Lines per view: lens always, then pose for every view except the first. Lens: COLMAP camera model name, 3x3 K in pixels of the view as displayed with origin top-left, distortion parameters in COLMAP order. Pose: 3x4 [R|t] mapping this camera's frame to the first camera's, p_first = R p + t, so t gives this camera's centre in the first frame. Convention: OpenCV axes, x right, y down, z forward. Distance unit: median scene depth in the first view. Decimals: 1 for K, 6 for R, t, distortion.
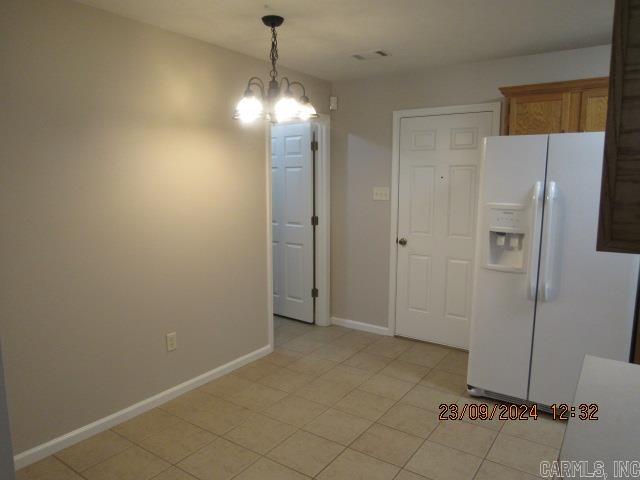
lens RADIAL K [[458.0, 0, 316.5], [0, 458.0, 241.3], [0, 0, 1]] dist [-0.021218, 0.000518]
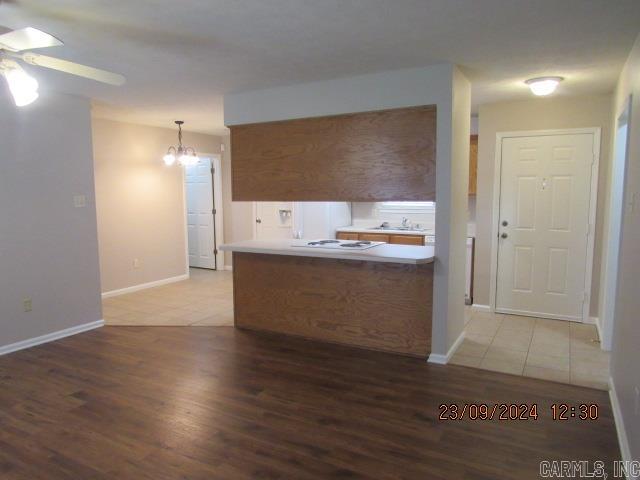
lens RADIAL K [[458.0, 0, 316.5], [0, 458.0, 241.3], [0, 0, 1]] dist [-0.021218, 0.000518]
pose [[0.994627, -0.017474, 0.102039, 0.307007], [0.020082, 0.999496, -0.024586, 0.181451], [-0.101558, 0.026503, 0.994477, -1.212396]]
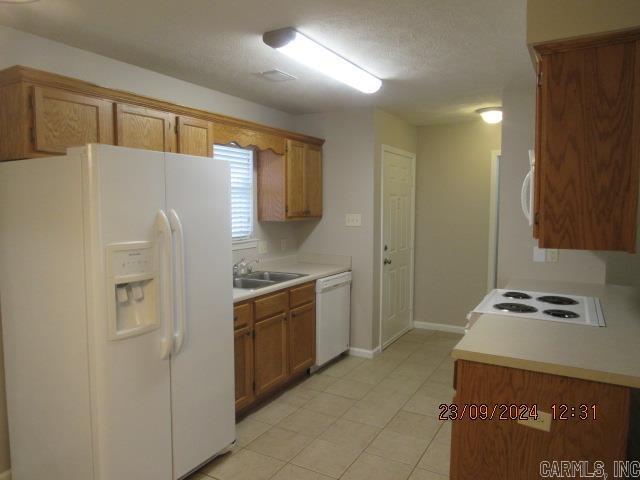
lens RADIAL K [[458.0, 0, 316.5], [0, 458.0, 241.3], [0, 0, 1]] dist [-0.021218, 0.000518]
pose [[-0.089897, -0.080079, 0.992727, -0.291488], [0.134401, 0.986669, 0.091761, -0.099662], [-0.986841, 0.141672, -0.077936, 0.698510]]
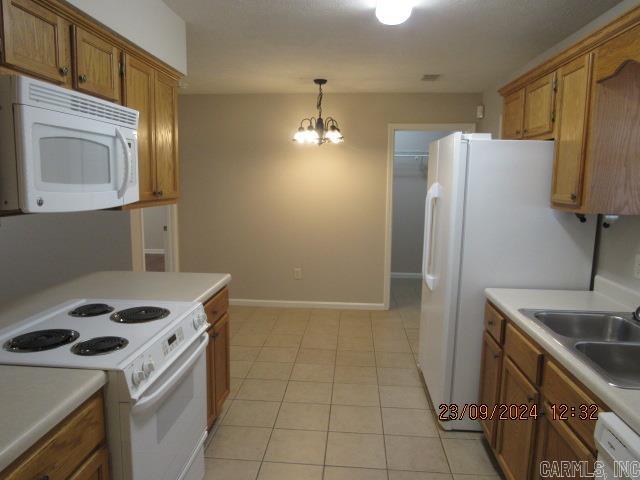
lens RADIAL K [[458.0, 0, 316.5], [0, 458.0, 241.3], [0, 0, 1]] dist [-0.021218, 0.000518]
pose [[0.500103, 0.122628, -0.857240, 1.146282], [-0.130702, 0.989271, 0.065264, -0.019517], [0.856046, 0.079404, 0.510765, 0.174479]]
